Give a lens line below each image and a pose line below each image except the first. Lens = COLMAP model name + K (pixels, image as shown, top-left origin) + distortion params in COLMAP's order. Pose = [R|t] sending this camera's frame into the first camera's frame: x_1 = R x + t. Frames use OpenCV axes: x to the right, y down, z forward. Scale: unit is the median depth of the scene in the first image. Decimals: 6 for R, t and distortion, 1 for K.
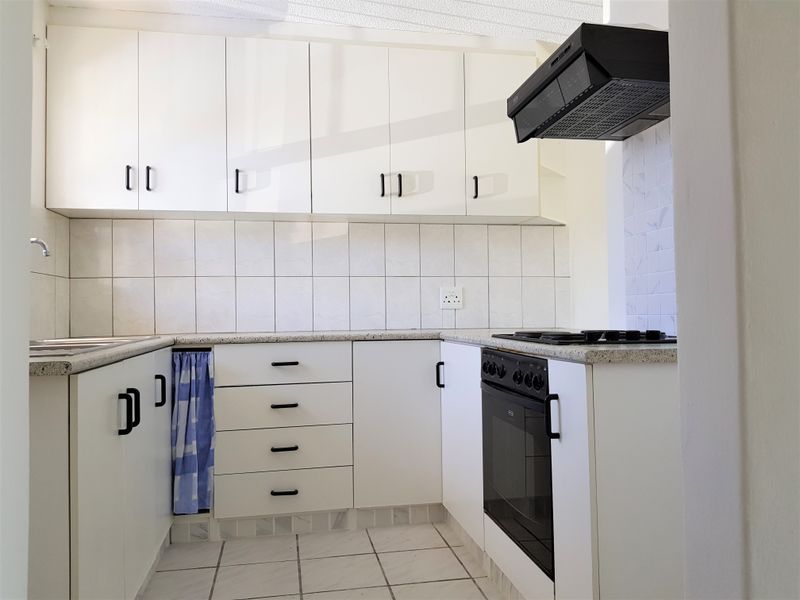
lens RADIAL K [[639.0, 0, 395.3], [0, 639.0, 306.1], [0, 0, 1]] dist [0.082815, -0.124273]
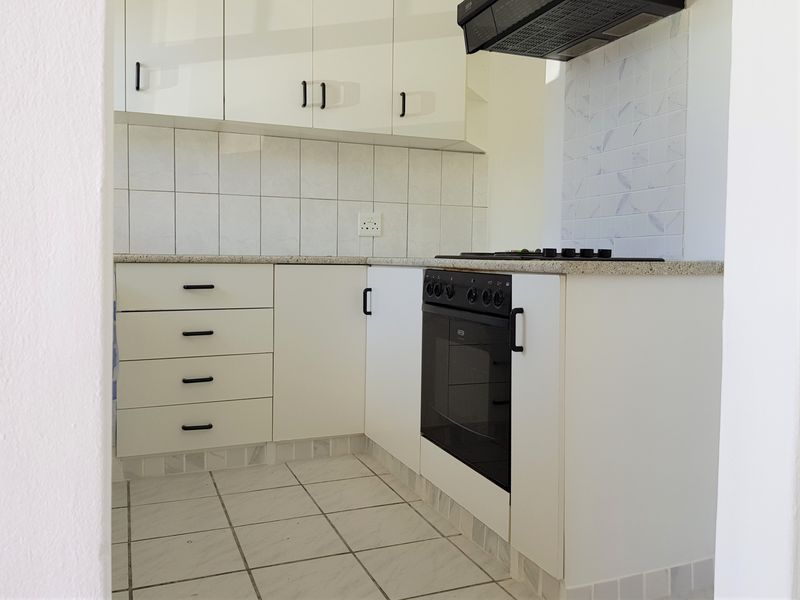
lens RADIAL K [[680.7, 0, 393.8], [0, 680.7, 299.4], [0, 0, 1]] dist [0.050705, -0.045722]
pose [[0.979657, 0.011149, 0.200369, -0.094487], [-0.025287, 0.997355, 0.068139, 0.034536], [-0.199079, -0.071820, 0.977348, 0.005222]]
